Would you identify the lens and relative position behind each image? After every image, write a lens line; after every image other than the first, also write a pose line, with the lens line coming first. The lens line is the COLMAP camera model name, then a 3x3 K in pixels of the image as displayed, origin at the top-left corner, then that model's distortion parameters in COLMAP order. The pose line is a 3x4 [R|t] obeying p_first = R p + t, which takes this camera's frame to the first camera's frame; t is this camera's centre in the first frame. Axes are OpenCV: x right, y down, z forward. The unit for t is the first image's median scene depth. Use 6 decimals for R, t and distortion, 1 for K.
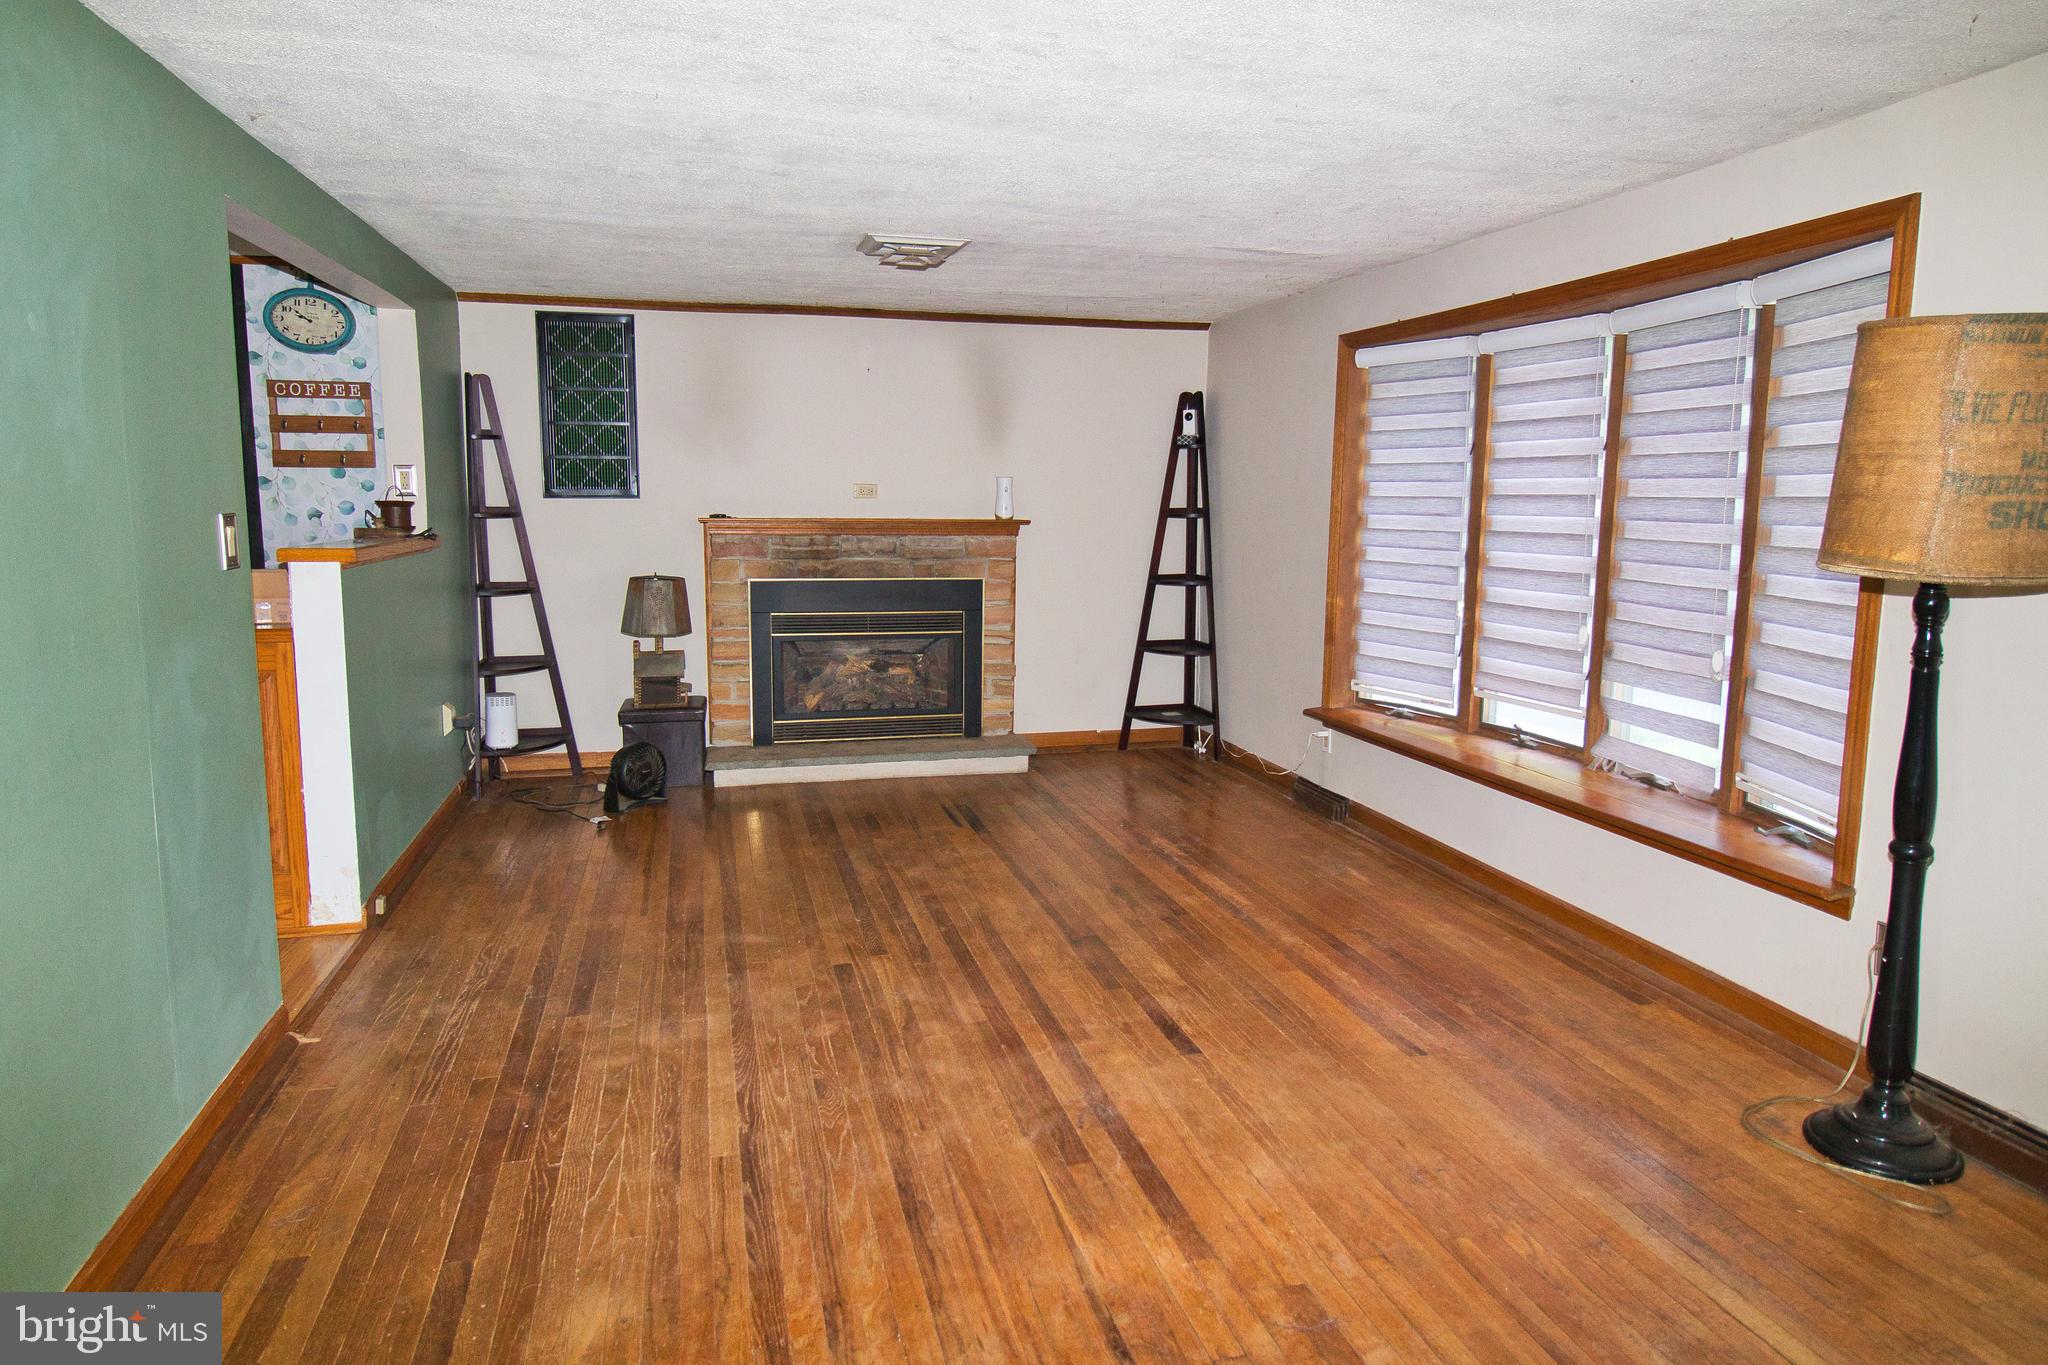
lens RADIAL K [[1283.6, 0, 1018.5], [0, 1283.6, 677.4], [0, 0, 1]] dist [0.010254, 0.000262]
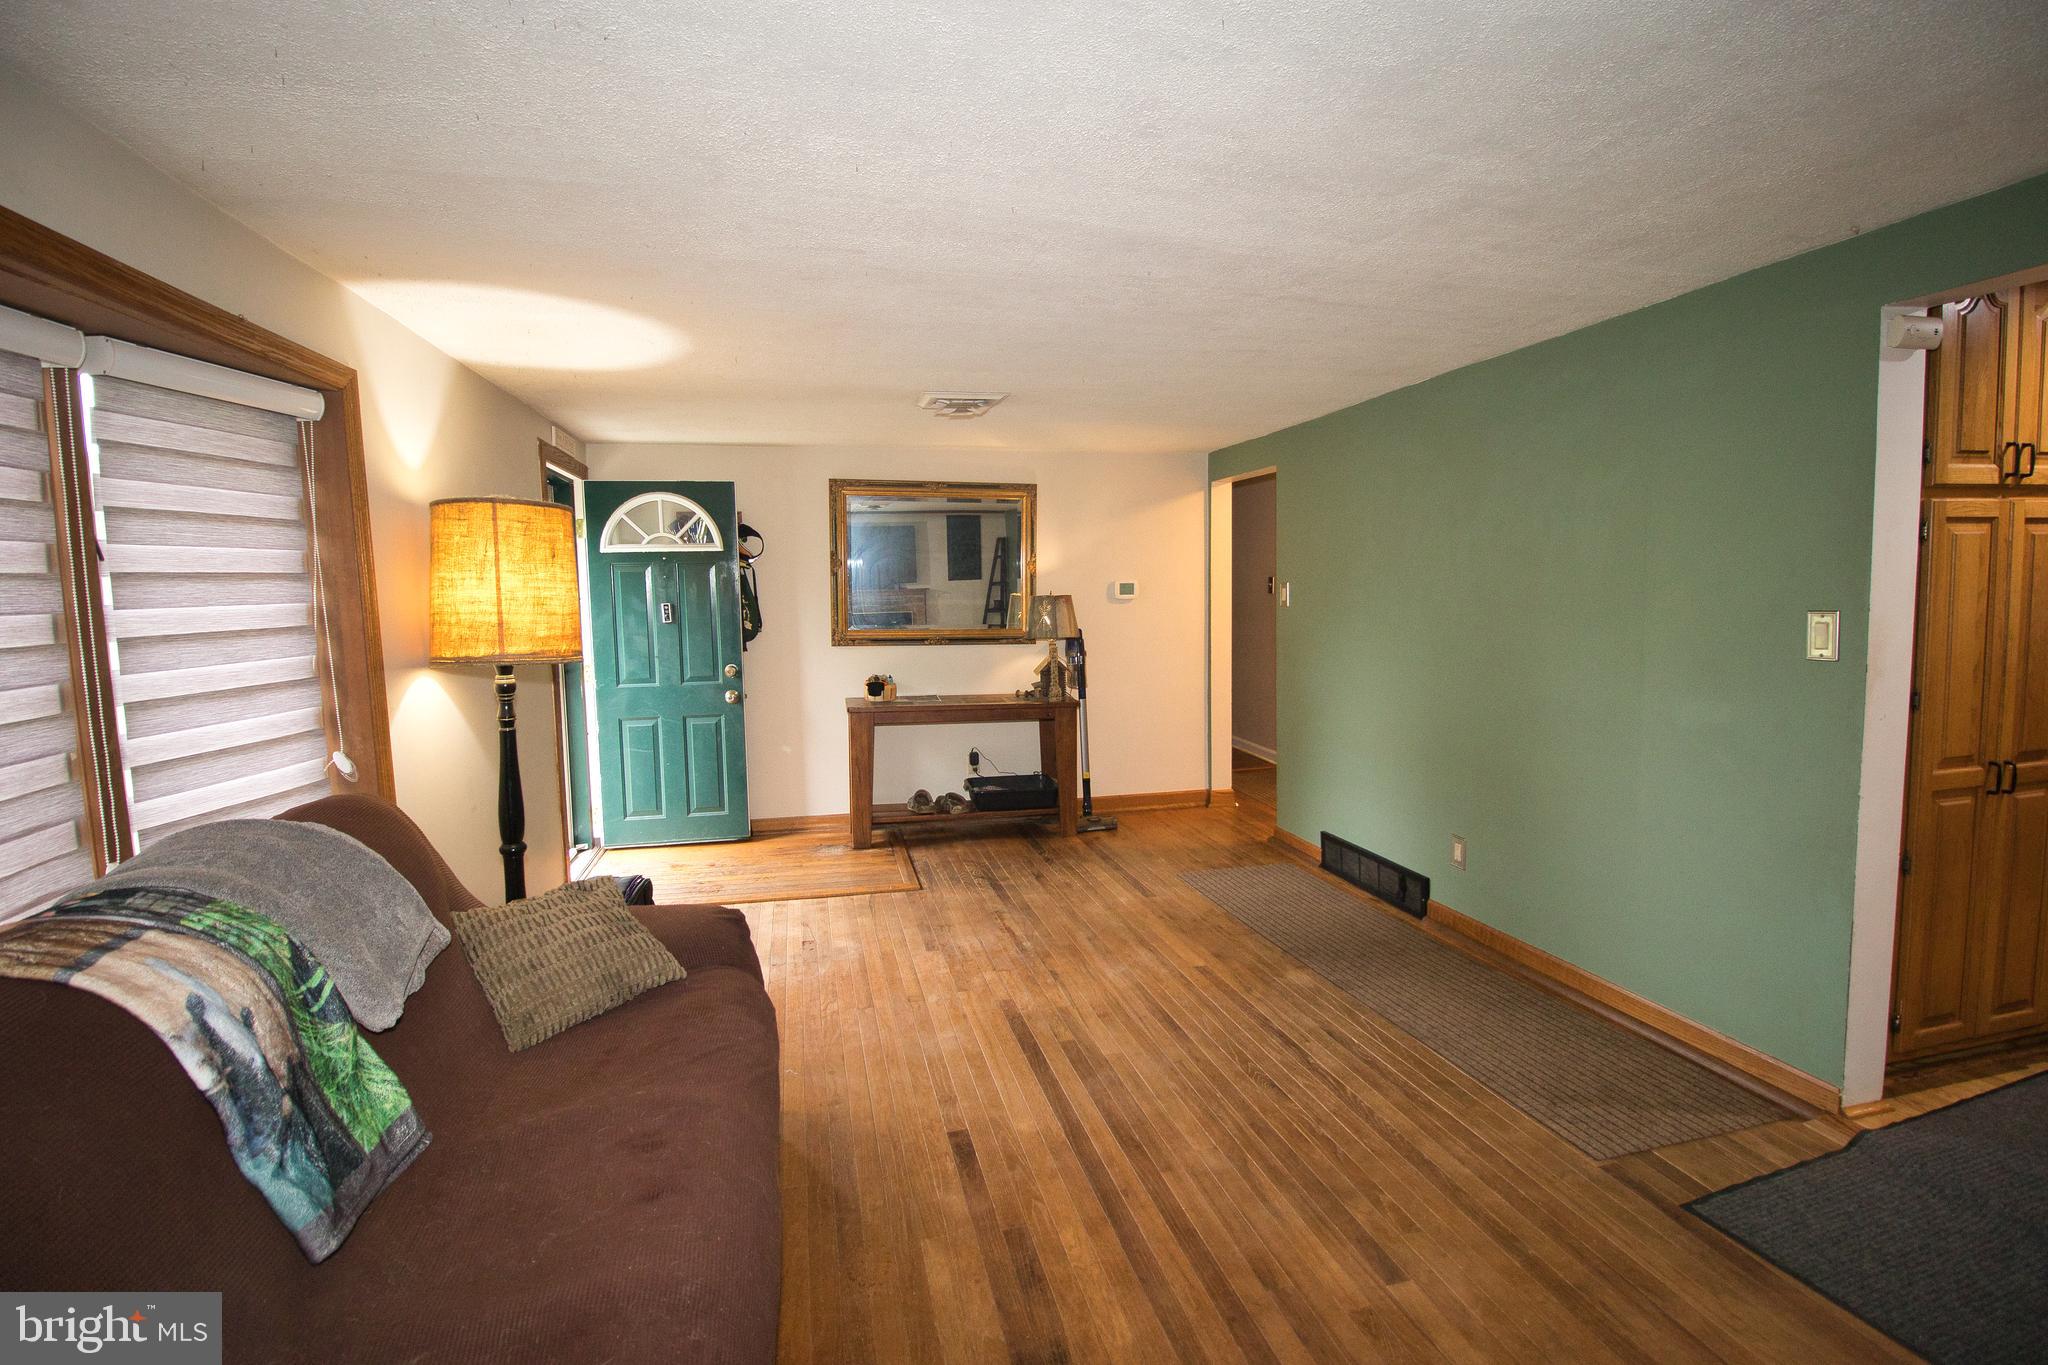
lens RADIAL K [[977.2, 0, 1019.5], [0, 977.2, 681.3], [0, 0, 1]] dist [-0.000365, -0.002621]
pose [[-0.999543, 0.015141, 0.026154, 0.050654], [0.020842, 0.972058, 0.233812, -0.229235], [-0.021883, 0.234251, -0.971930, 1.508017]]
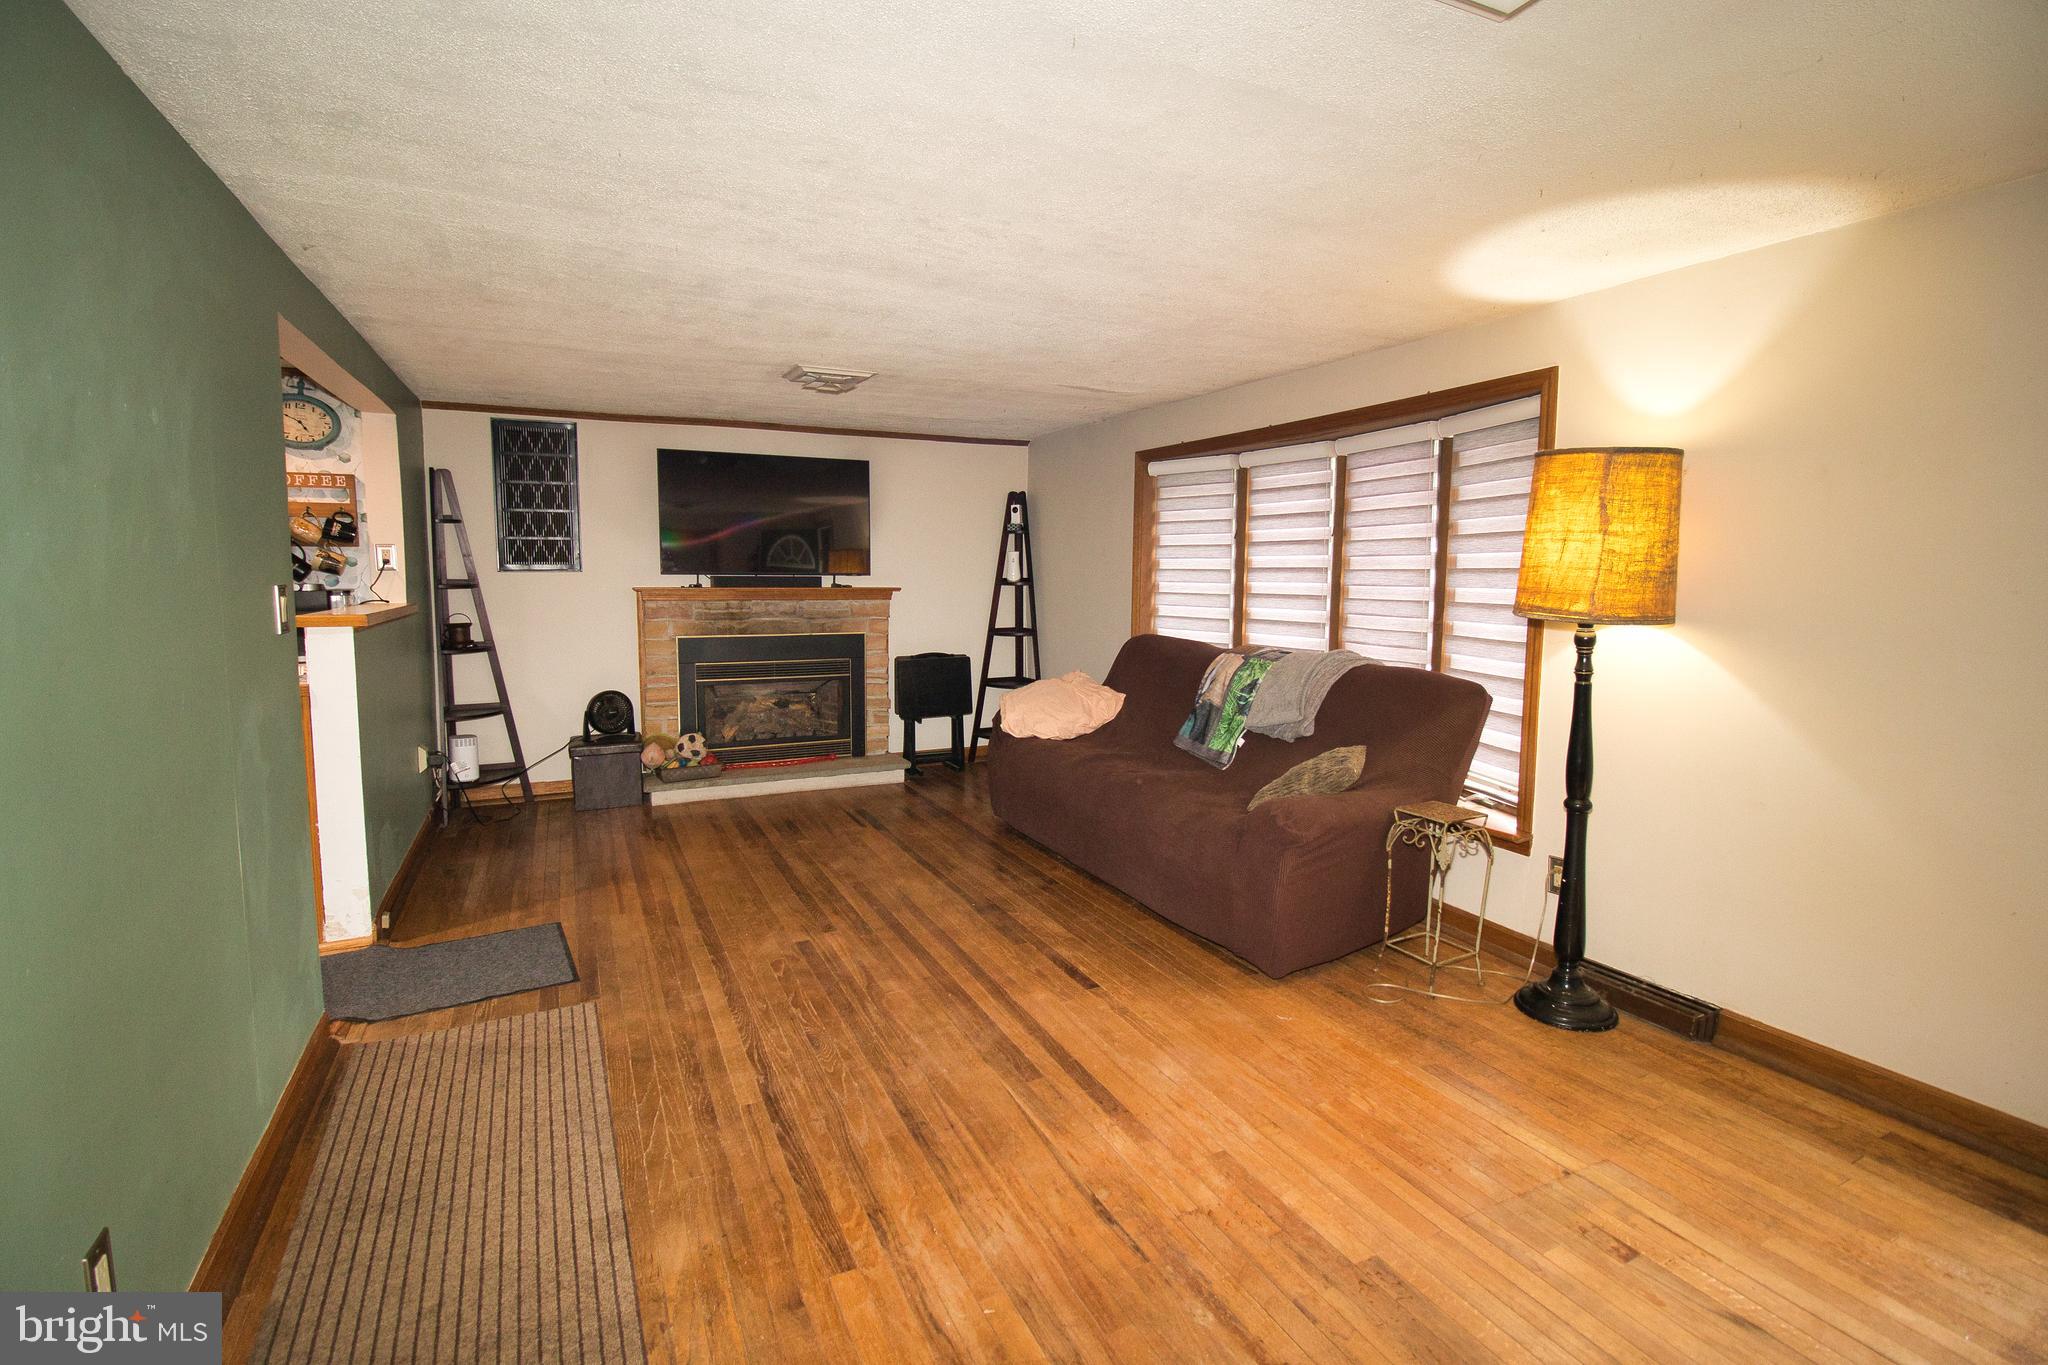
lens RADIAL K [[977.2, 0, 1030.5], [0, 977.2, 678.3], [0, 0, 1]] dist [-0.000365, -0.002621]
pose [[0.980095, -0.024078, 0.197063, -0.105414], [0.029981, 0.999185, -0.027027, -0.000556], [-0.196252, 0.032397, 0.980018, 0.014083]]
